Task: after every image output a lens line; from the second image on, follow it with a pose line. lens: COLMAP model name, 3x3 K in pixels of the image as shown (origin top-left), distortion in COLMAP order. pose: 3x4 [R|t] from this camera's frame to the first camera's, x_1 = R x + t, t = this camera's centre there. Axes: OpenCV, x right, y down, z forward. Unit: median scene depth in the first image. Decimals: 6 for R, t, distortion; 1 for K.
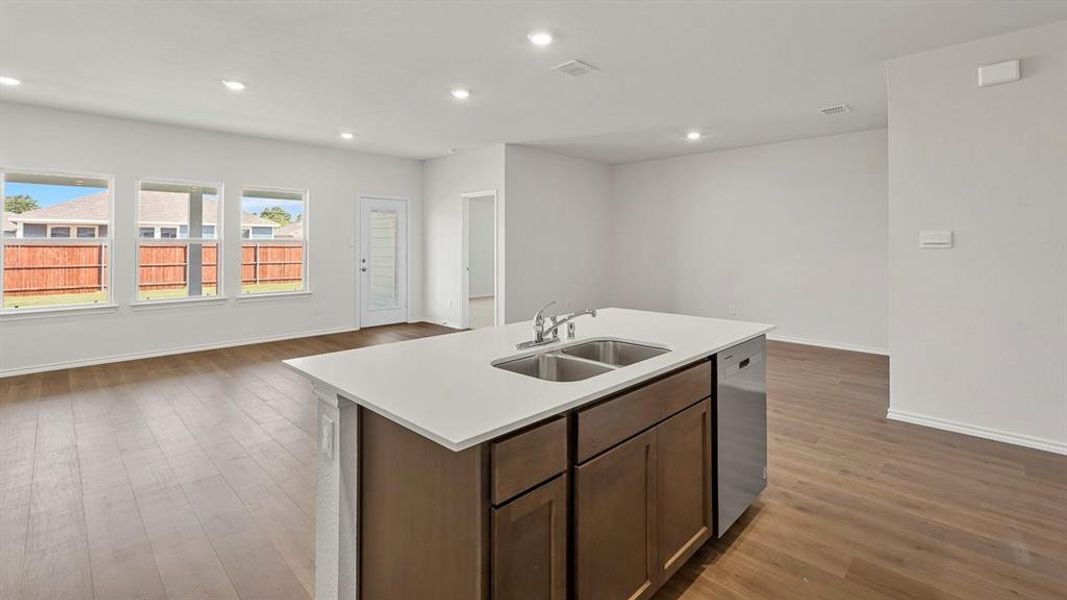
lens RADIAL K [[473.3, 0, 537.5], [0, 473.3, 236.6], [0, 0, 1]] dist [-0.011478, 0.006460]
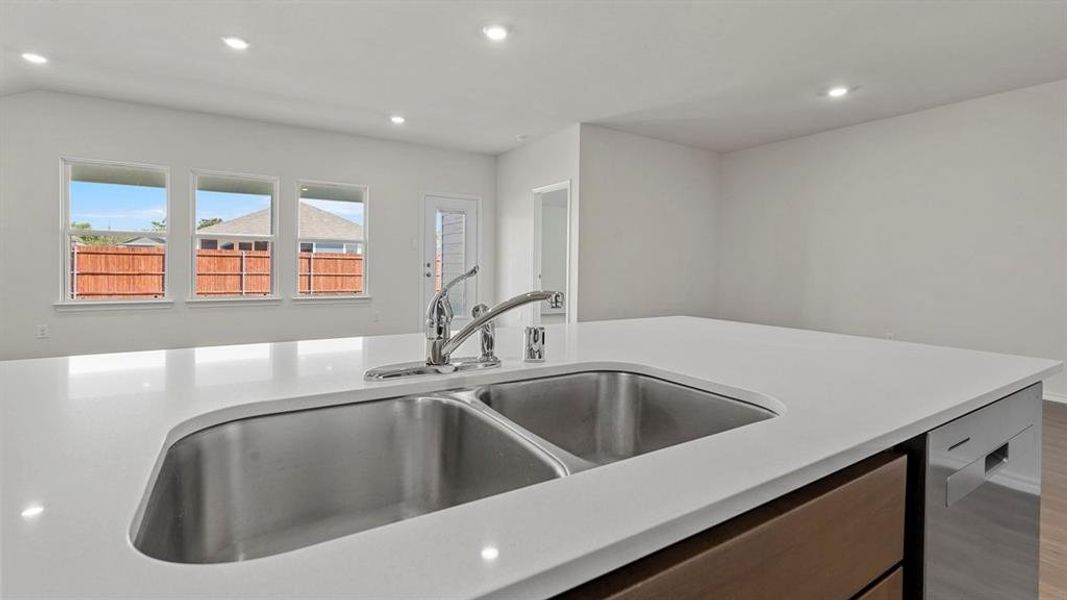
lens RADIAL K [[473.3, 0, 533.9], [0, 473.3, 265.6], [0, 0, 1]] dist [-0.011478, 0.006460]
pose [[0.970313, 0.013701, -0.241462, 0.055674], [-0.009560, 0.999787, 0.018312, 0.036556], [0.241662, -0.015460, 0.970237, 0.178278]]
